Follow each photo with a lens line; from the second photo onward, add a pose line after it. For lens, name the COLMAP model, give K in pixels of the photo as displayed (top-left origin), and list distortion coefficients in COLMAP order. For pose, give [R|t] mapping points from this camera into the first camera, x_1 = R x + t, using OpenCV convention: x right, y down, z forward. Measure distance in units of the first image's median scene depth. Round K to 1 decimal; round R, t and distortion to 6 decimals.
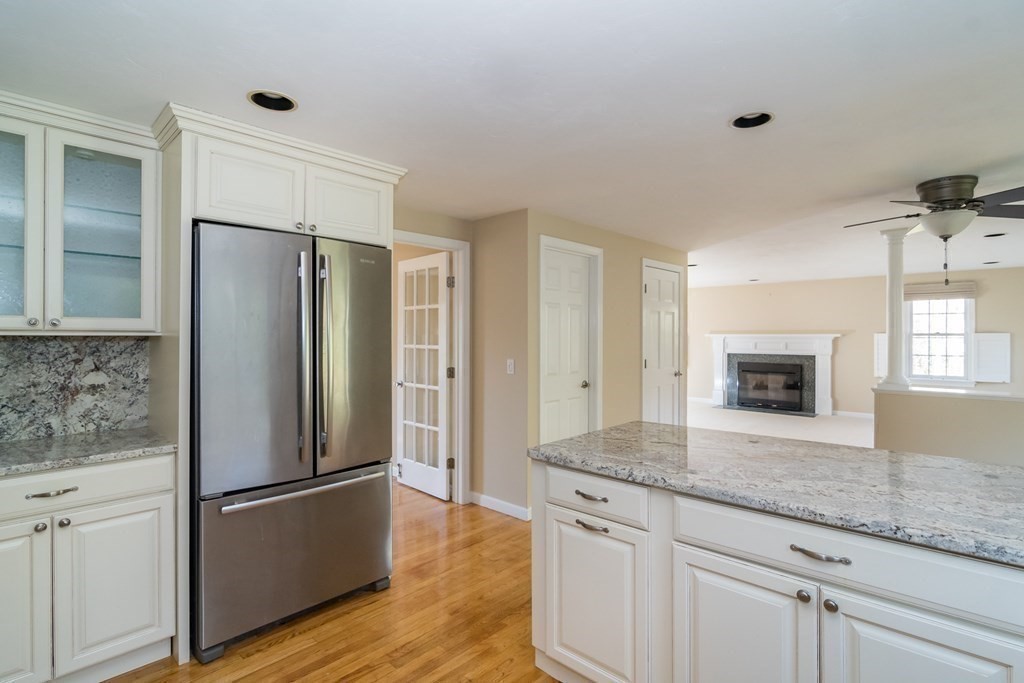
lens RADIAL K [[503.1, 0, 516.0], [0, 503.1, 336.8], [0, 0, 1]] dist [-0.001976, -0.000496]
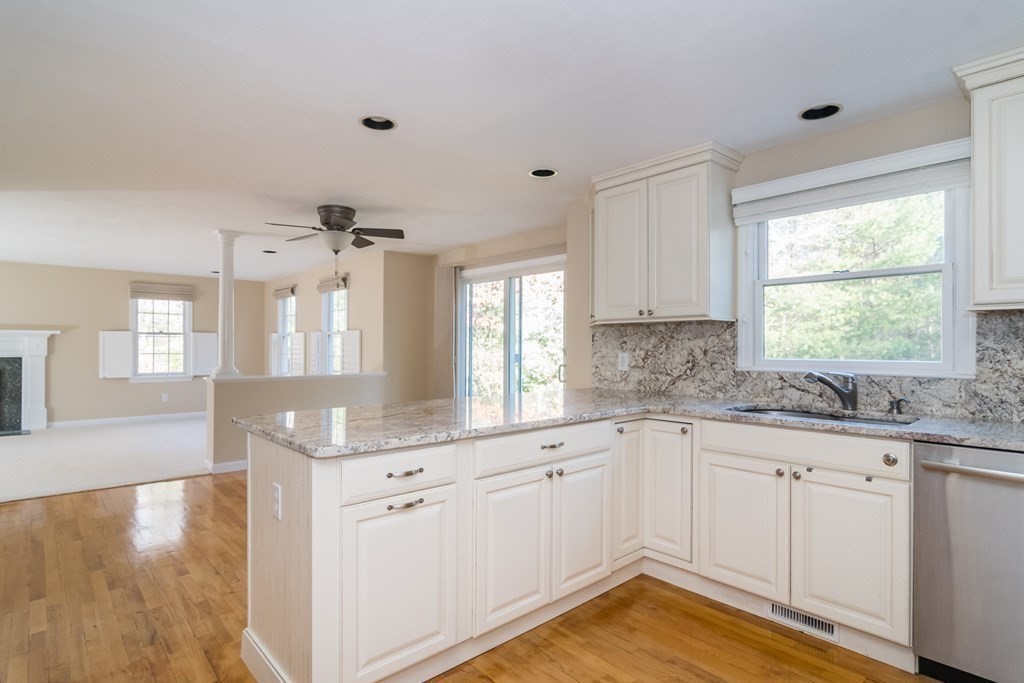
lens RADIAL K [[531.6, 0, 517.9], [0, 531.6, 343.3], [0, 0, 1]] dist [-0.004411, -0.001045]
pose [[0.081627, 0.003935, 0.996655, -0.194168], [-0.002253, 0.999990, -0.003764, 0.018153], [-0.996660, -0.001938, 0.081635, 0.166539]]
